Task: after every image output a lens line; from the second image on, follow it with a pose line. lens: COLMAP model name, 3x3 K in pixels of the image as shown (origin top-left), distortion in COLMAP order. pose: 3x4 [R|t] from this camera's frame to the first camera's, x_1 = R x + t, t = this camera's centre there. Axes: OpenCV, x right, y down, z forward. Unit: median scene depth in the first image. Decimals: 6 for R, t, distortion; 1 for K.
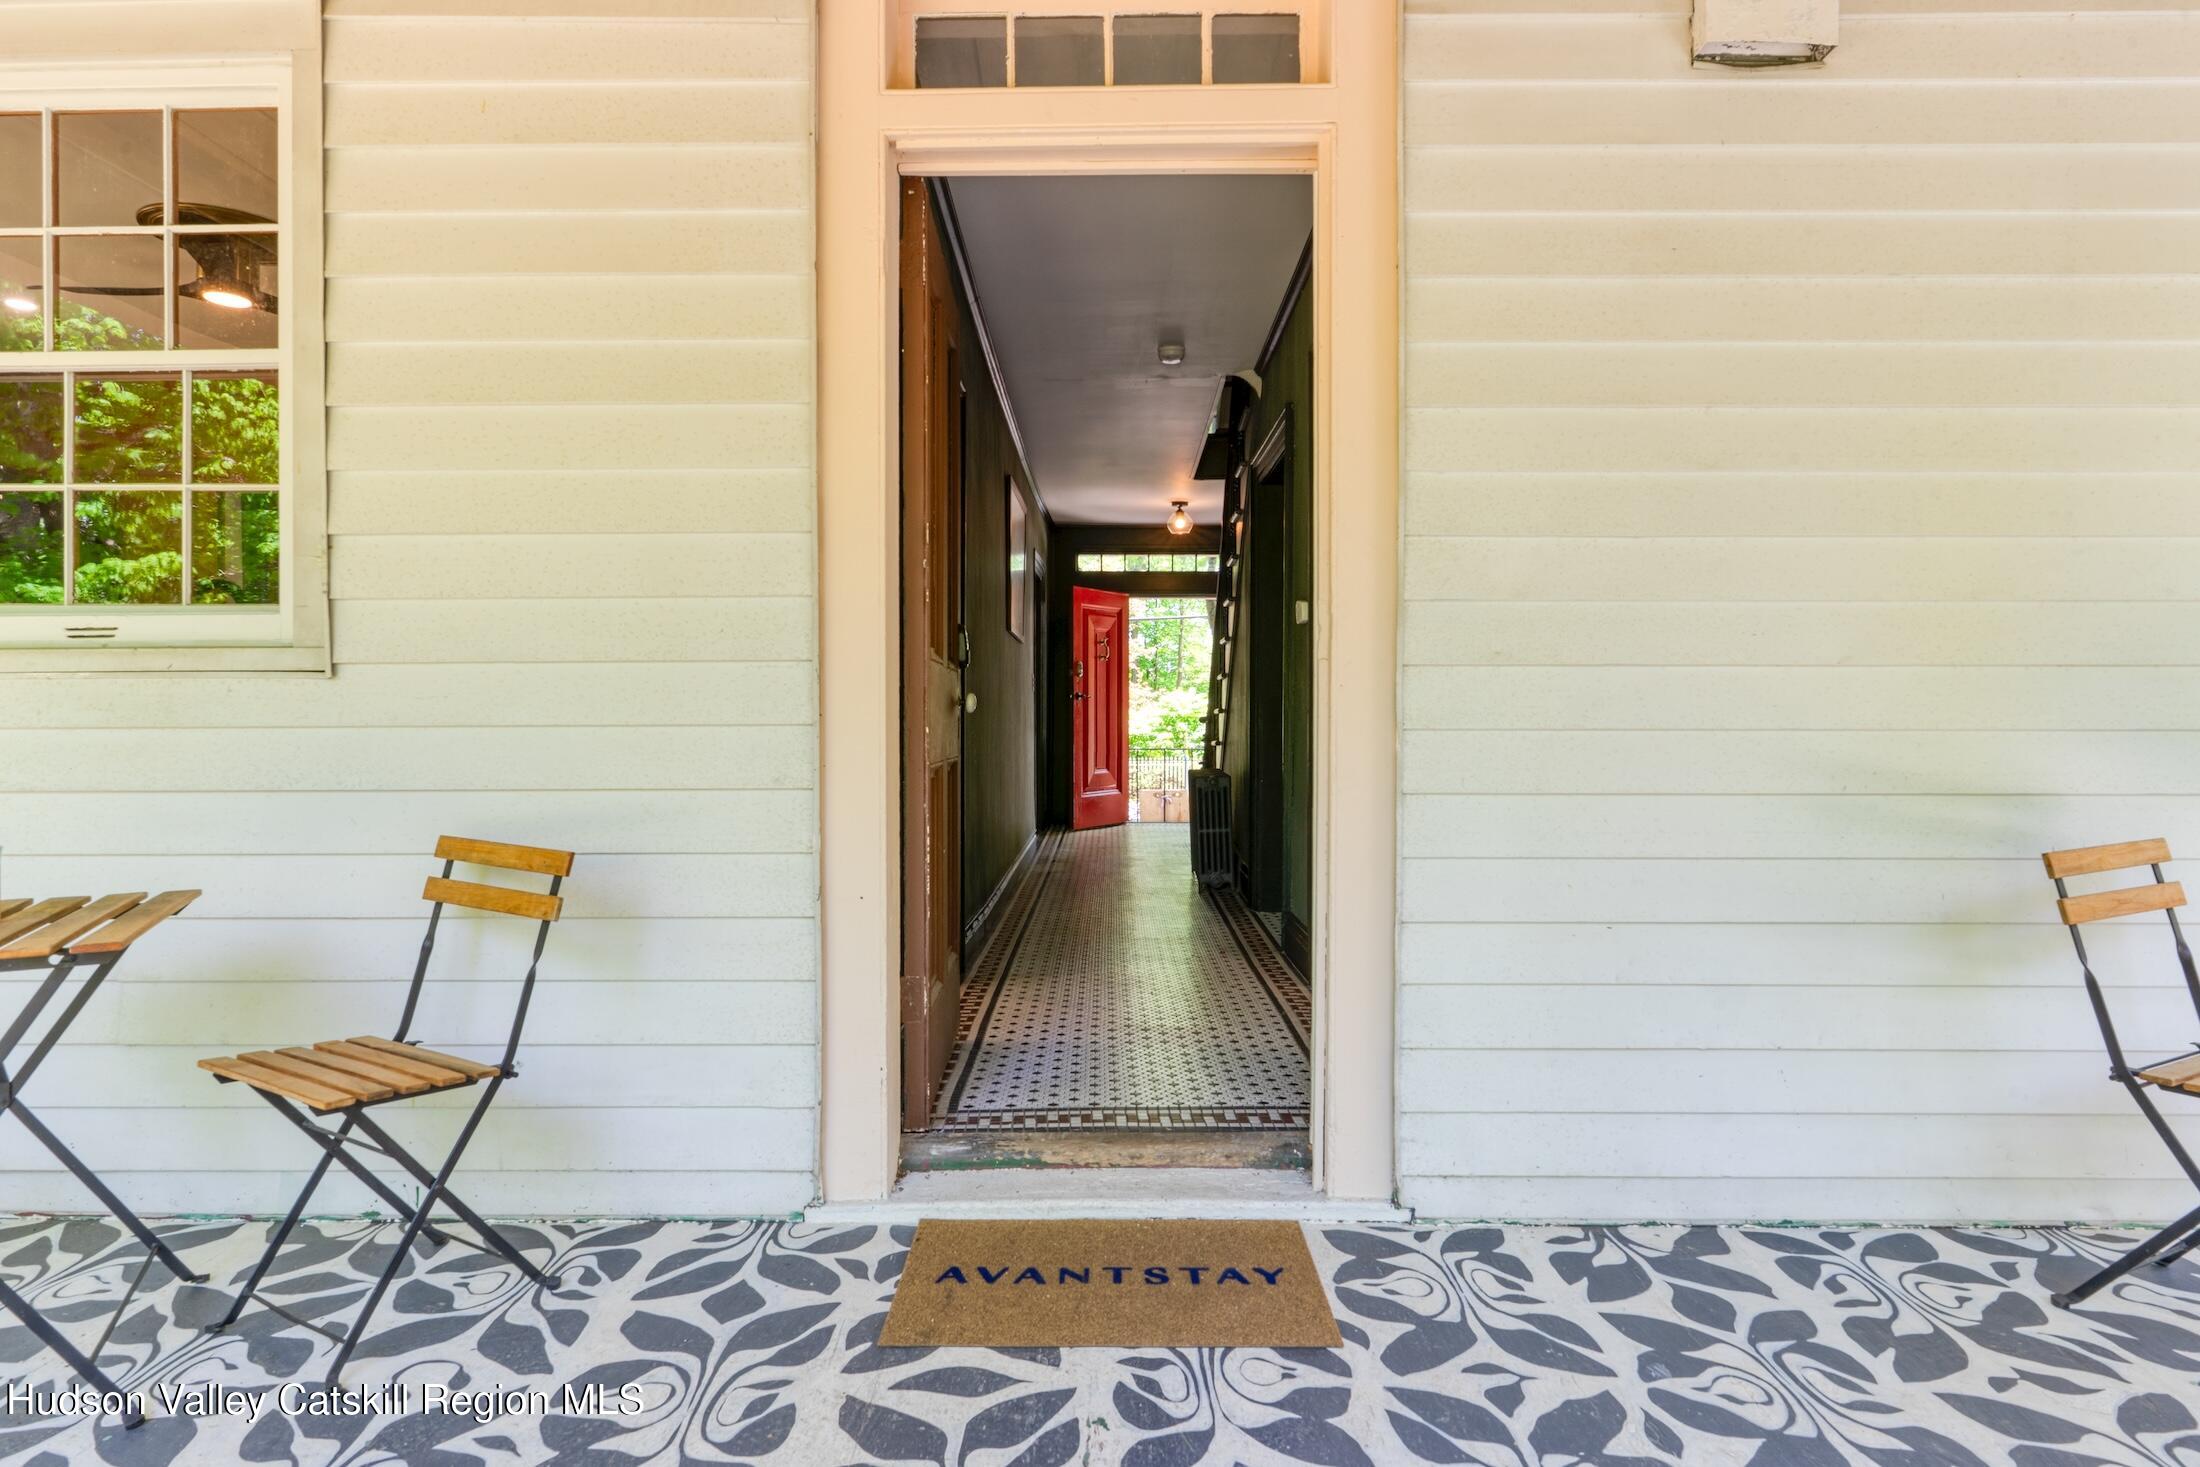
lens RADIAL K [[1213.0, 0, 1100.0], [0, 1213.0, 733.5], [0, 0, 1]] dist [0.002363, 0.000791]
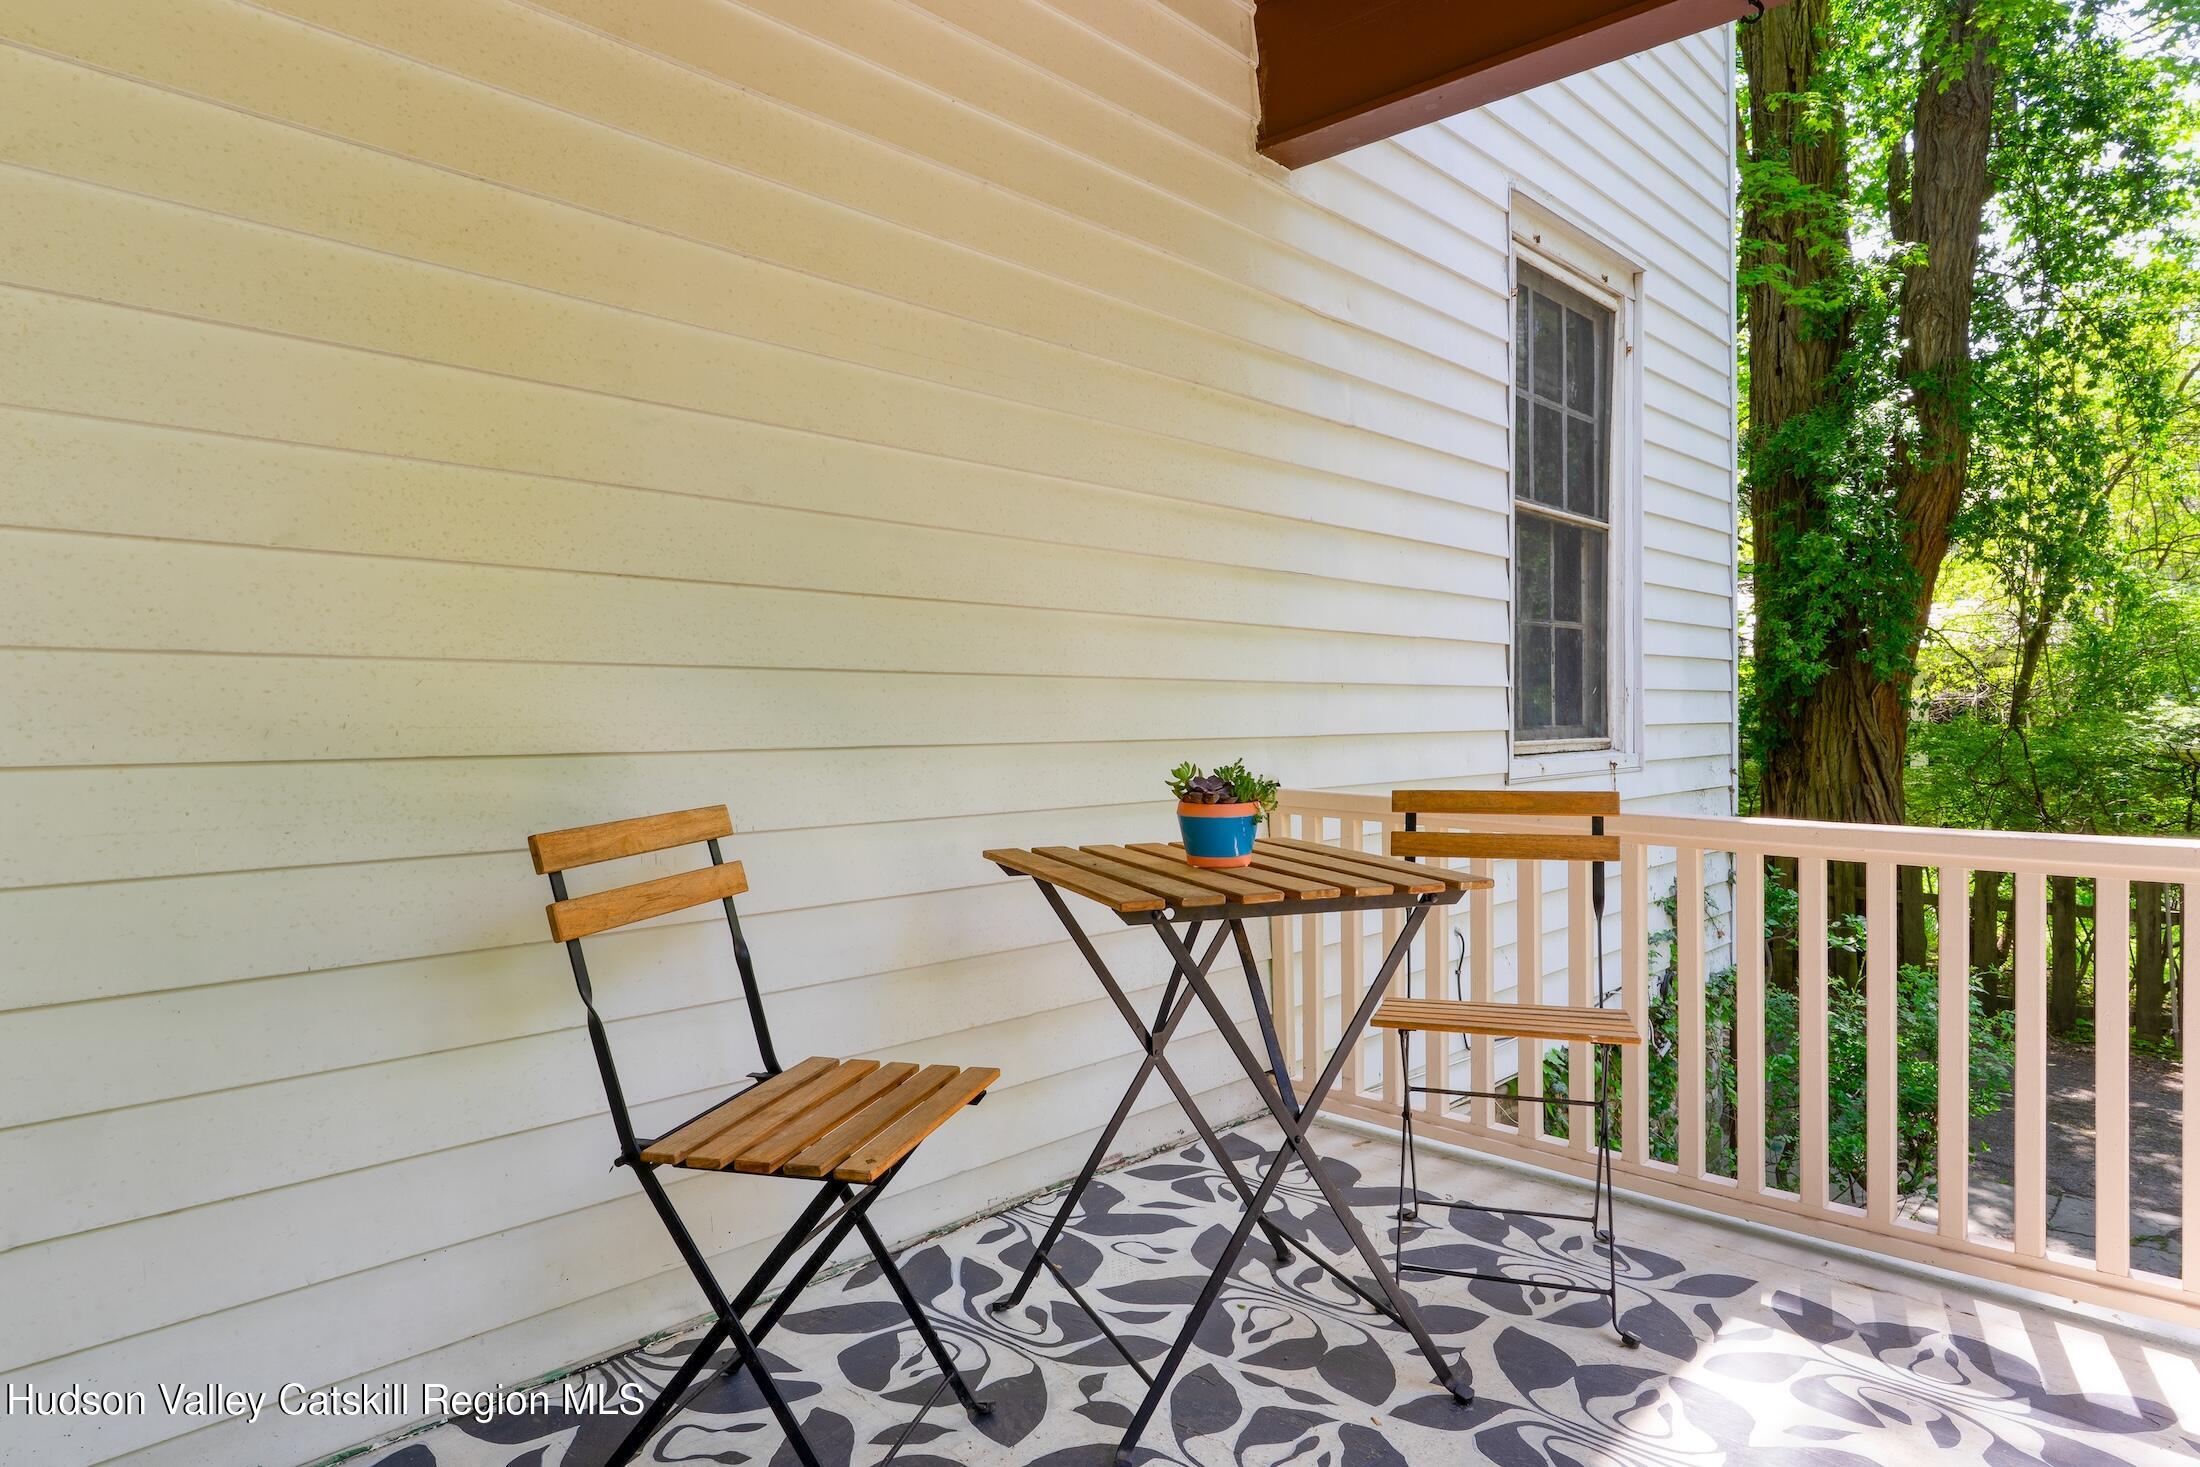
lens RADIAL K [[1306.8, 0, 1100.0], [0, 1306.8, 733.5], [0, 0, 1]] dist [0.000163, -0.000122]
pose [[0.679151, -0.013635, 0.733872, 0.449510], [0.017244, 0.999848, 0.002619, 0.044873], [-0.733796, 0.010876, 0.679283, 0.286793]]
